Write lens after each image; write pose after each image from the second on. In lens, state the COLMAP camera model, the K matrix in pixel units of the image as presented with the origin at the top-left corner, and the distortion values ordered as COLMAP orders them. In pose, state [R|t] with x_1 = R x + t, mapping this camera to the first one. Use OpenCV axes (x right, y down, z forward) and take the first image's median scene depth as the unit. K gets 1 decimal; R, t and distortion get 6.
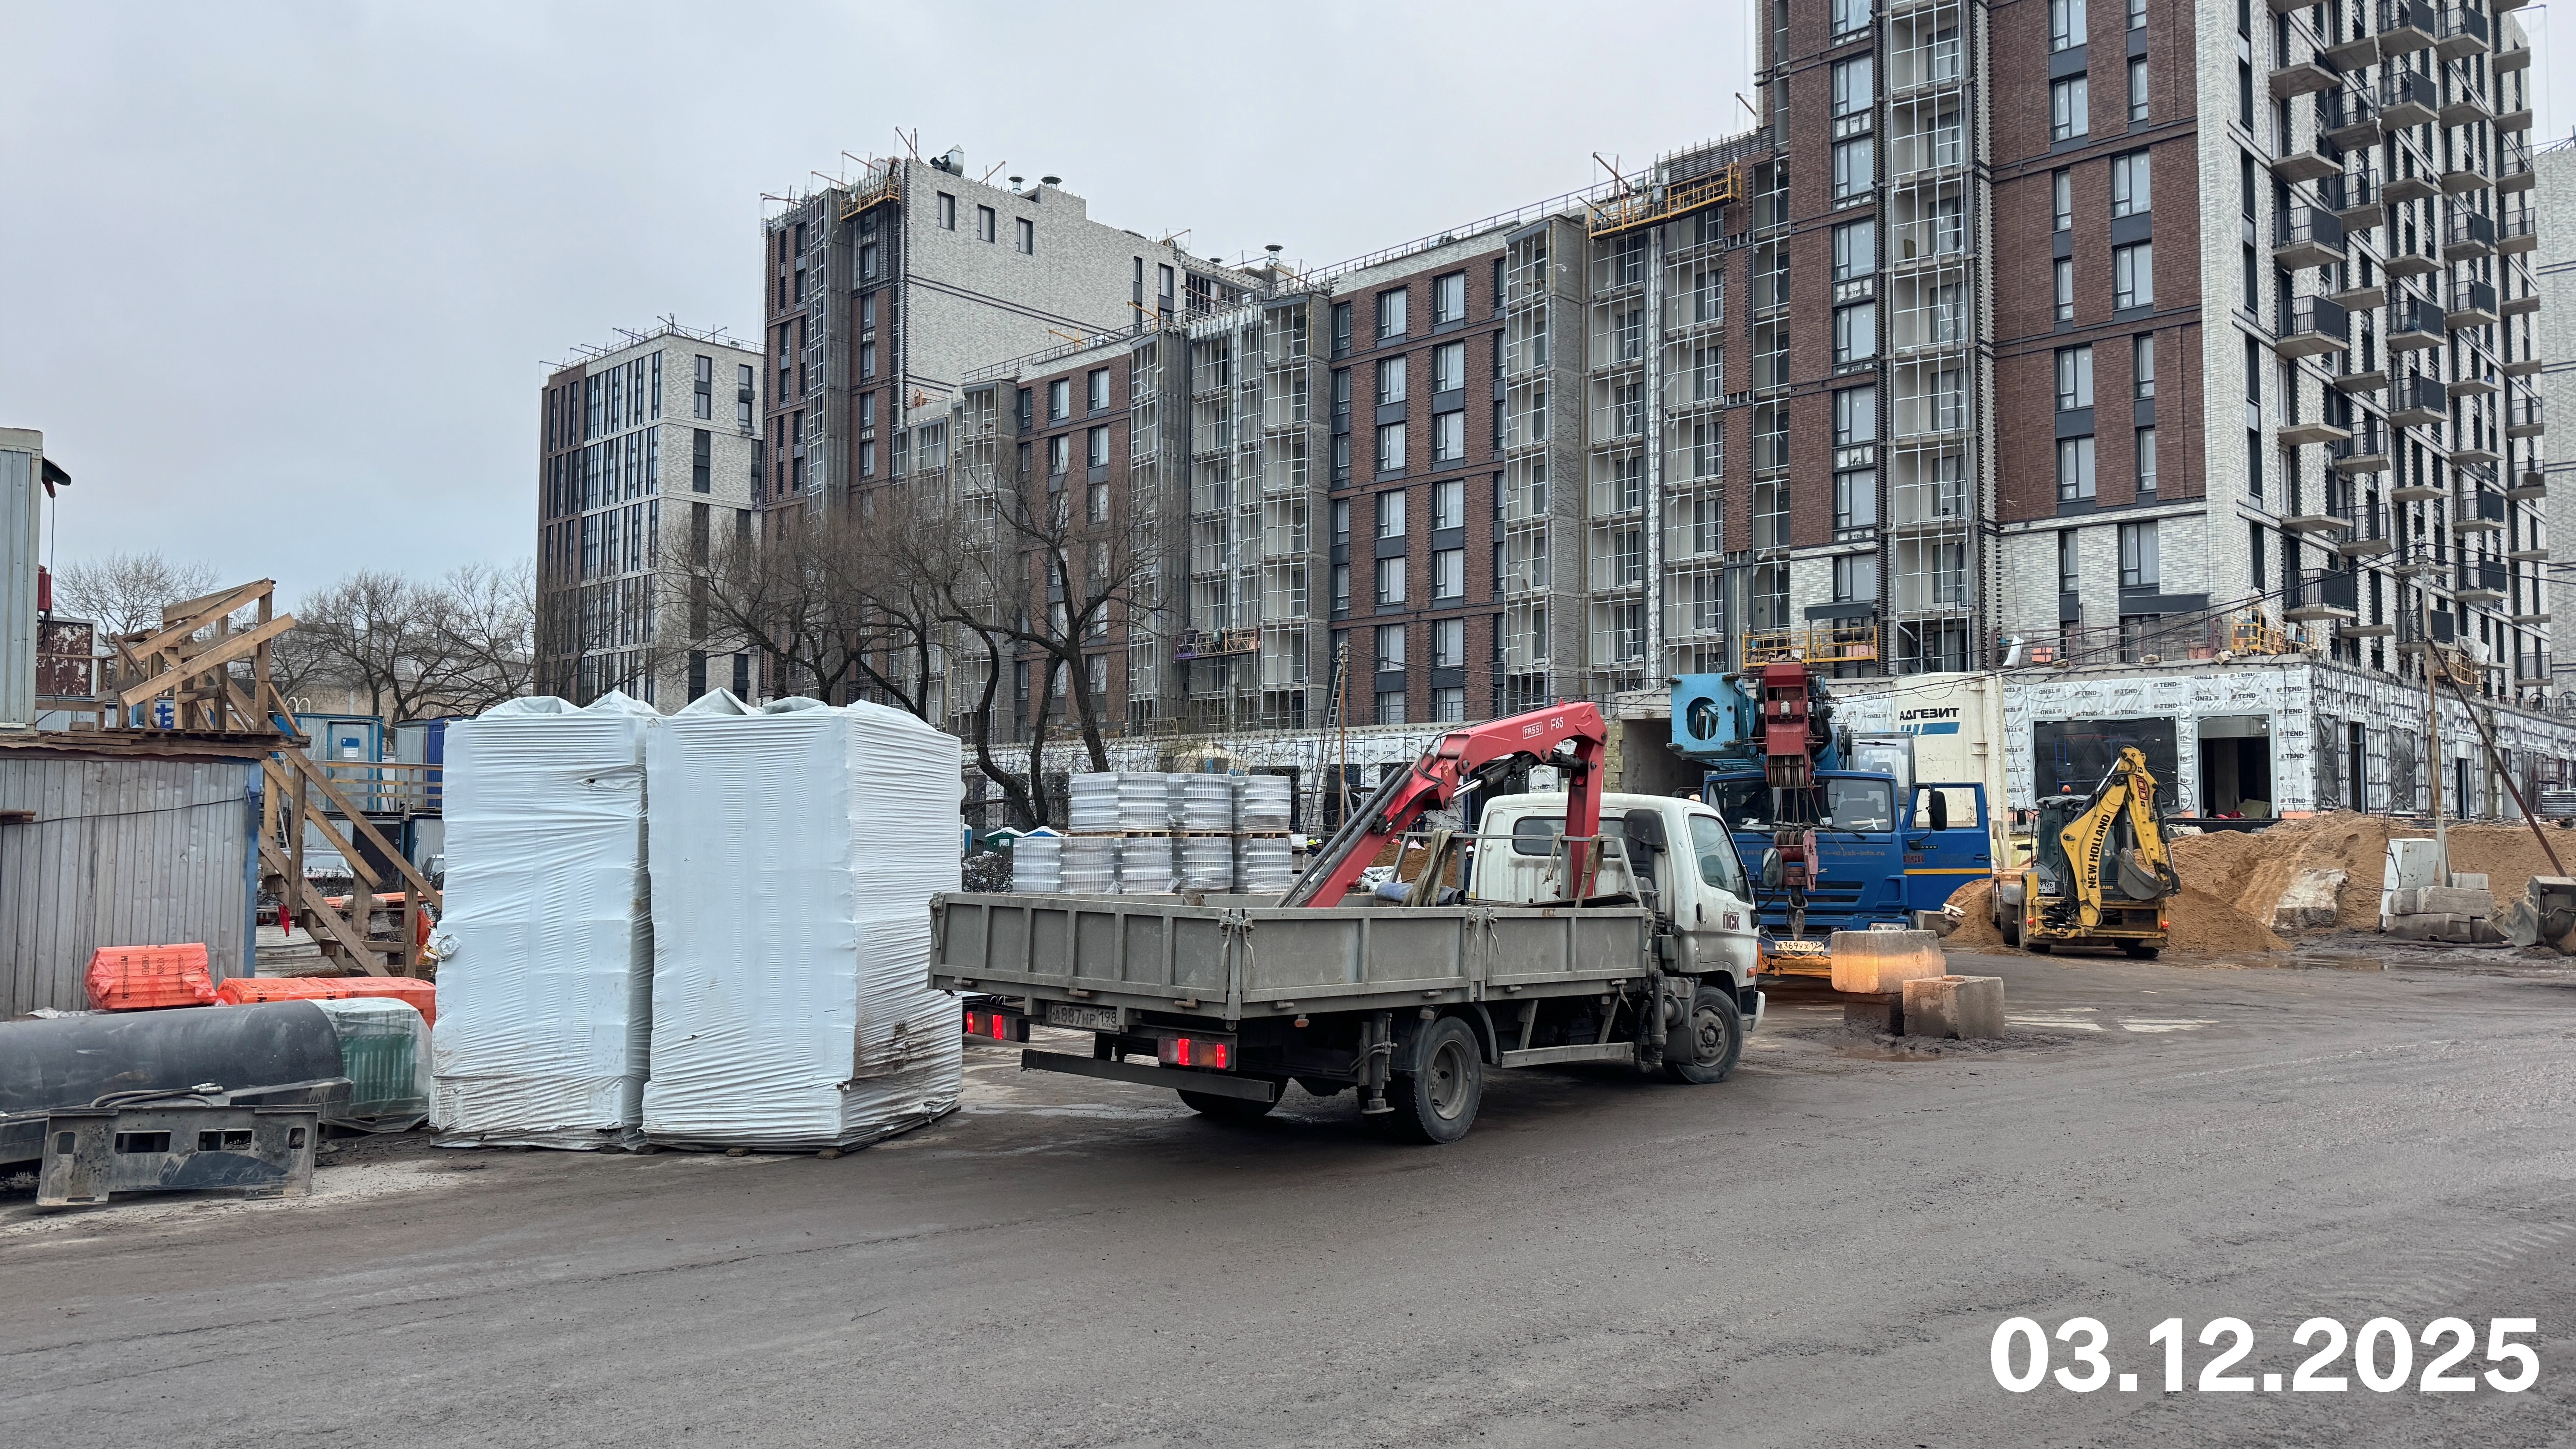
lens RADIAL K [[1773.2, 0, 1269.6], [0, 1773.2, 719.4], [0, 0, 1]] dist [0.168185, -0.293887]
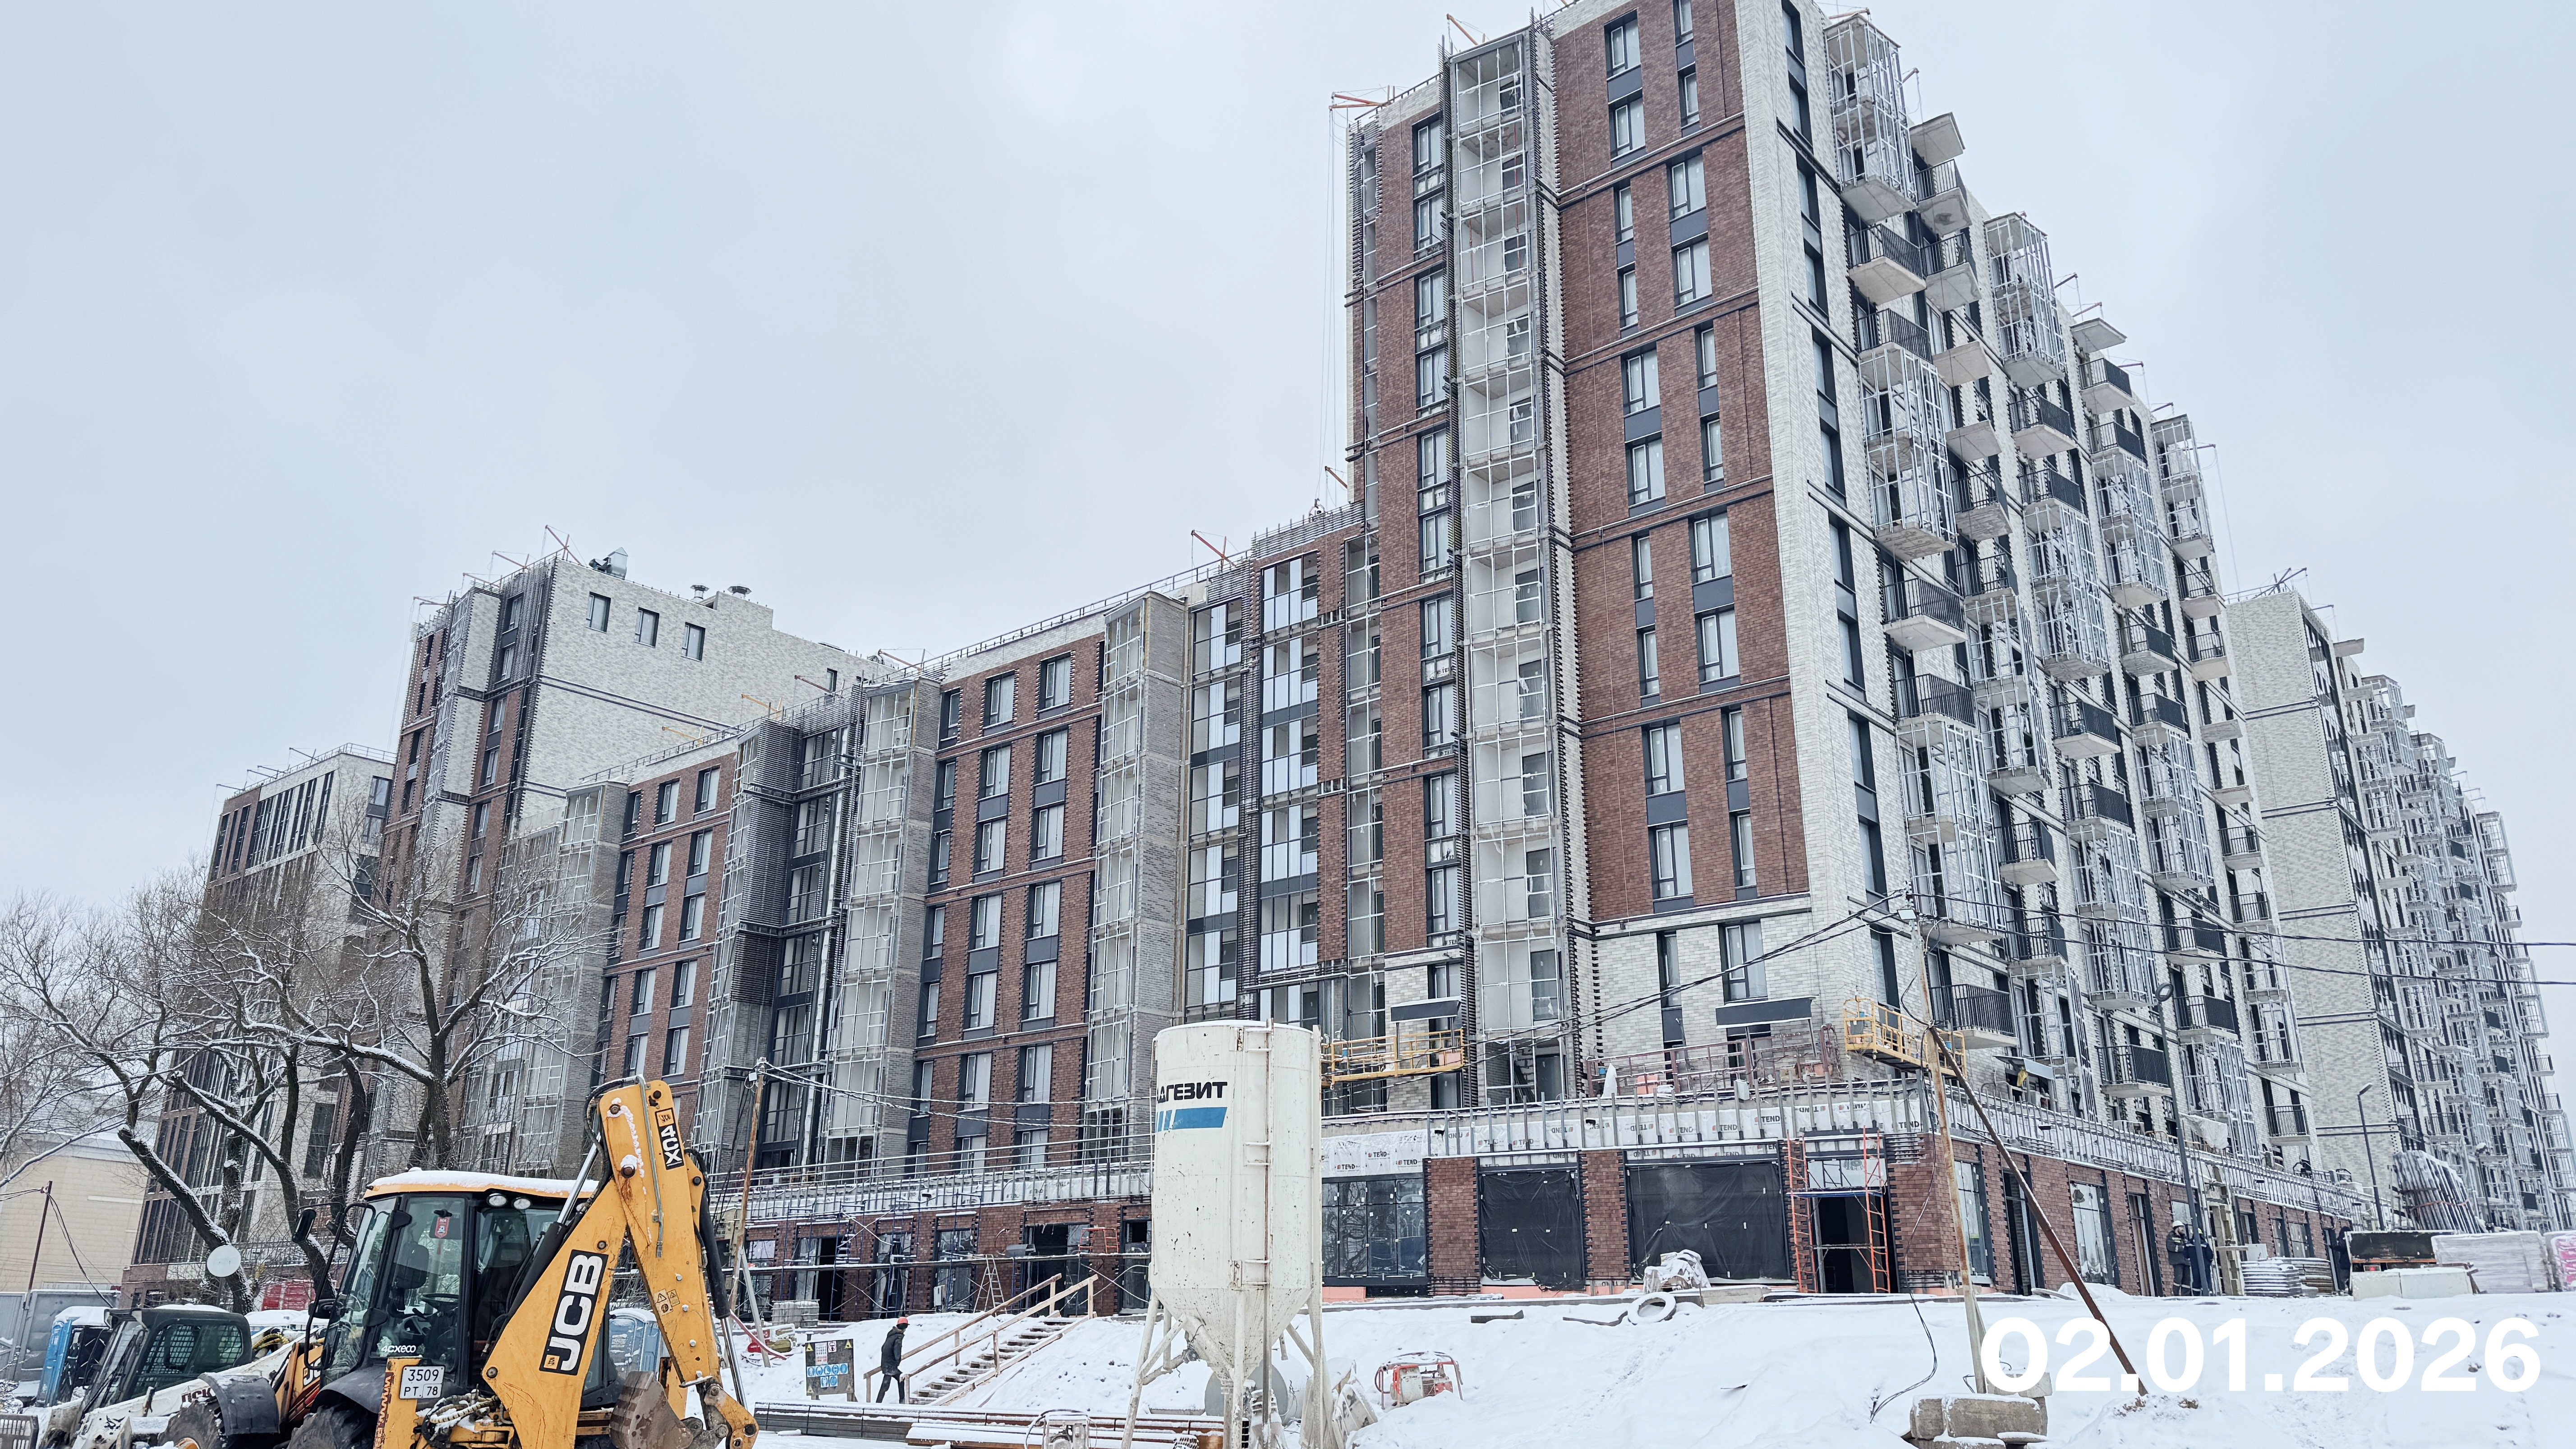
lens RADIAL K [[1773.2, 0, 1269.6], [0, 1773.2, 719.4], [0, 0, 1]] dist [0.168185, -0.293887]
pose [[0.998369, 0.025719, 0.050961, 0.156518], [-0.011310, 0.964174, -0.265029, 0.016914], [-0.055951, 0.264020, 0.962893, 0.134849]]
